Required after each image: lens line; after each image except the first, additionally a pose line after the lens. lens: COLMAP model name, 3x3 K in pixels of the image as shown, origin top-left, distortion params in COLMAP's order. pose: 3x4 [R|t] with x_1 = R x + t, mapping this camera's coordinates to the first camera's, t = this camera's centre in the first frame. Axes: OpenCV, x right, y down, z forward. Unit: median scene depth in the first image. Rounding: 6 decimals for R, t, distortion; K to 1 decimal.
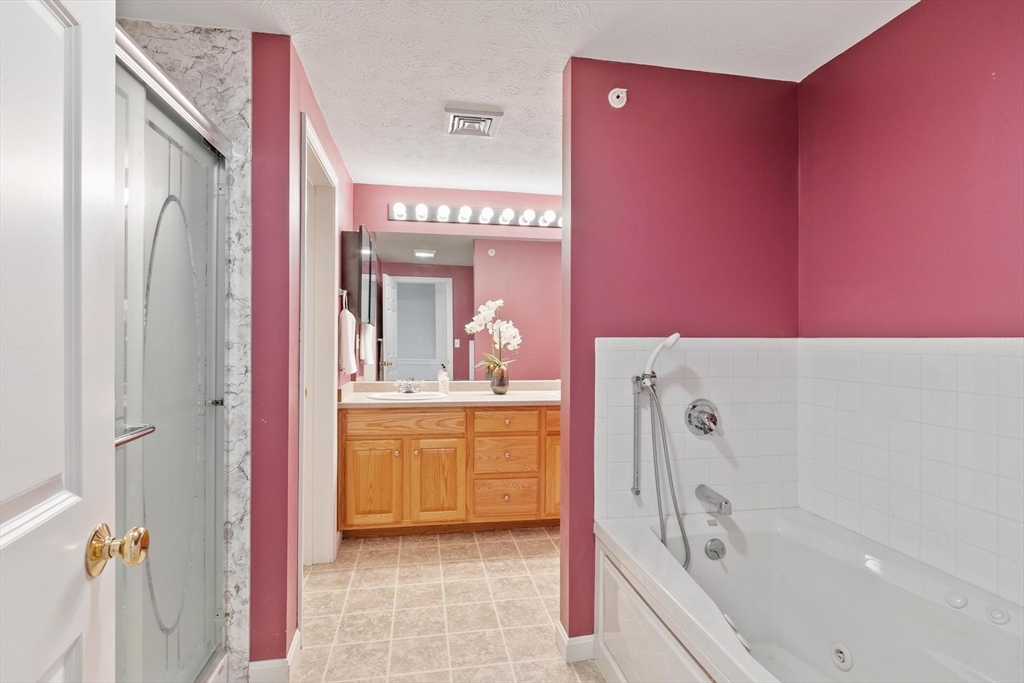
lens RADIAL K [[513.3, 0, 511.9], [0, 513.3, 339.2], [0, 0, 1]] dist [-0.001597, -0.000374]
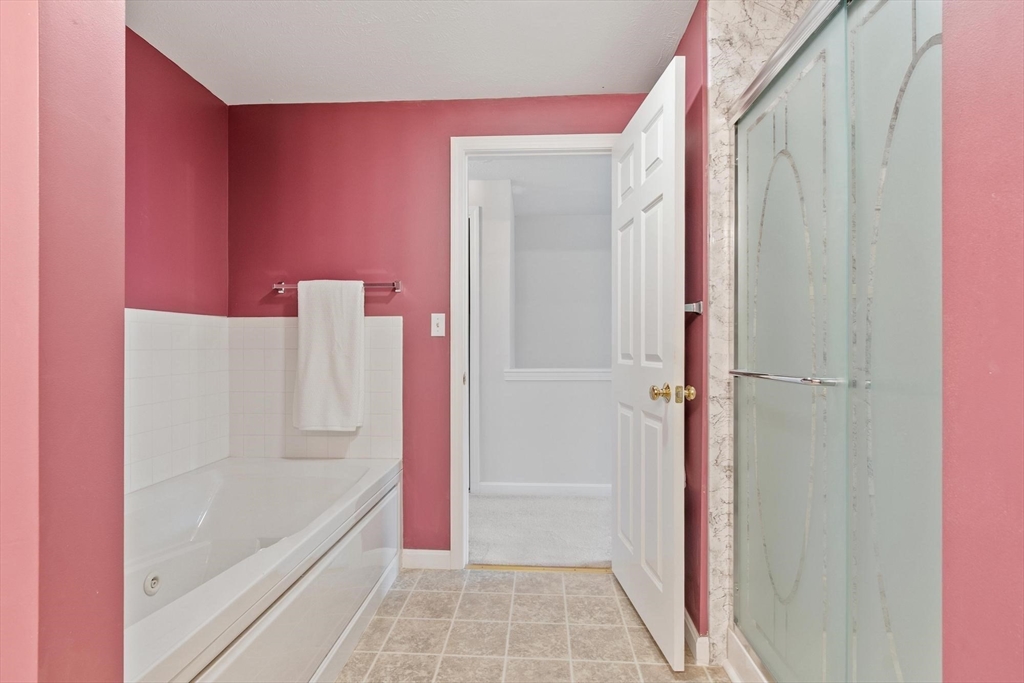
lens RADIAL K [[513.3, 0, 512.5], [0, 513.3, 342.7], [0, 0, 1]] dist [-0.001597, -0.000374]
pose [[-0.972693, -0.011696, 0.231800, -0.333076], [-0.011745, 0.999930, 0.001169, 0.048745], [-0.231798, -0.001585, -0.972763, 1.855982]]
